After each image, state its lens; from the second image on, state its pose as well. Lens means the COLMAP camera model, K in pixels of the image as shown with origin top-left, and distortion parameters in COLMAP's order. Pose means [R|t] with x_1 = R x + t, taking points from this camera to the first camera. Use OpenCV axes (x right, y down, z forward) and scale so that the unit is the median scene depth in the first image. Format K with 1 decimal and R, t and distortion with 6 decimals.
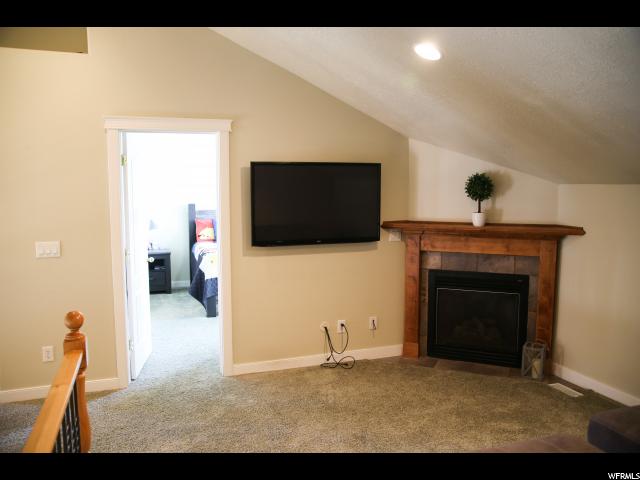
lens RADIAL K [[486.7, 0, 320.0], [0, 486.7, 240.0], [0, 0, 1]] dist [-0.070743, 0.002160]
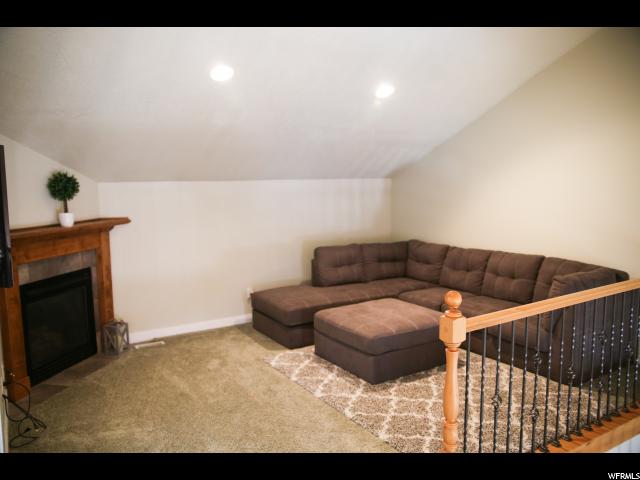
lens RADIAL K [[486.7, 0, 320.0], [0, 486.7, 240.0], [0, 0, 1]] dist [-0.070743, 0.002160]
pose [[-0.201239, -0.108497, 0.973515, -0.714996], [0.122935, 0.983191, 0.134988, -0.069200], [-0.971797, 0.146844, -0.184518, 0.686818]]
